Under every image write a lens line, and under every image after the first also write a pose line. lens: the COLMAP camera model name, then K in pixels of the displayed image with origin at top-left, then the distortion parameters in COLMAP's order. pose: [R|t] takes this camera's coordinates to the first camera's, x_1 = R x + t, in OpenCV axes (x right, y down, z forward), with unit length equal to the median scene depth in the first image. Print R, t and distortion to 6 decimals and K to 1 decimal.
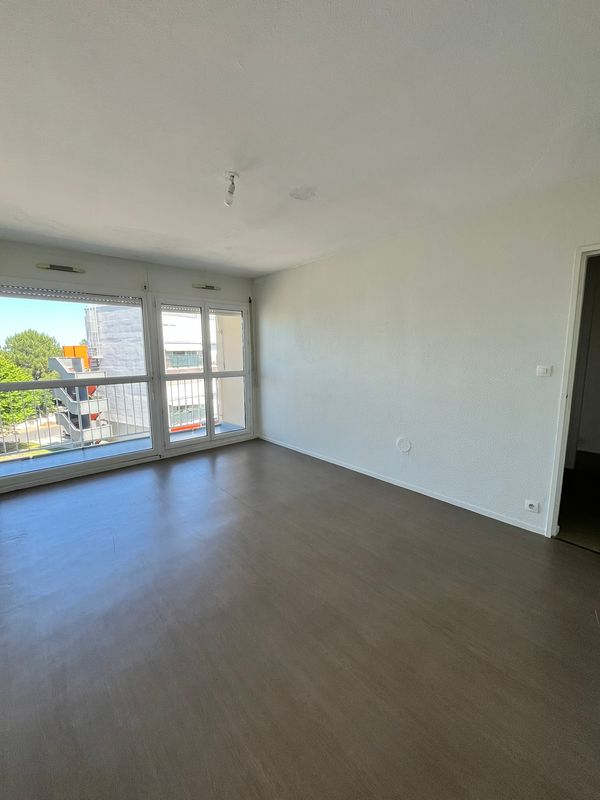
lens RADIAL K [[322.8, 0, 296.2], [0, 322.8, 401.0], [0, 0, 1]] dist [-0.003100, -0.000119]
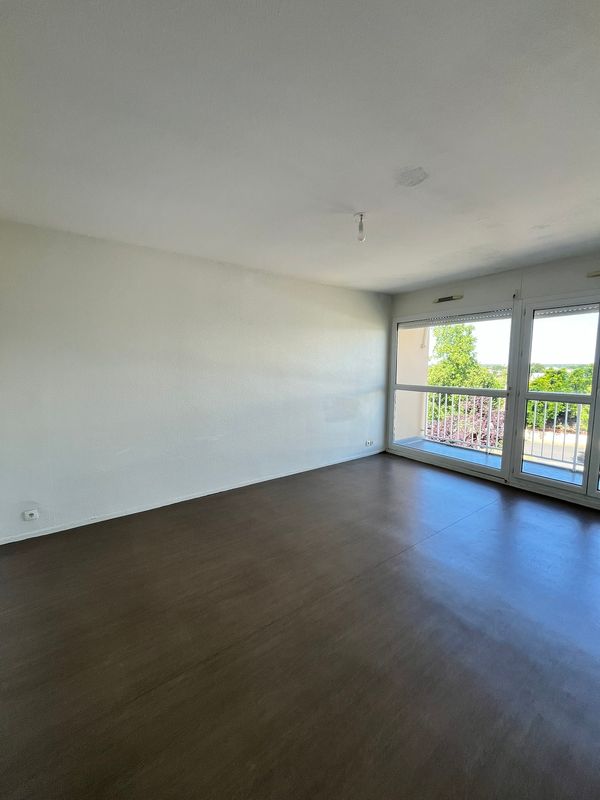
lens RADIAL K [[322.8, 0, 293.8], [0, 322.8, 398.7], [0, 0, 1]] dist [-0.003100, -0.000119]
pose [[-0.095936, 0.108386, -0.989469, 0.497617], [-0.152888, 0.980654, 0.122244, -0.073023], [0.983576, 0.163006, -0.077509, 0.455646]]
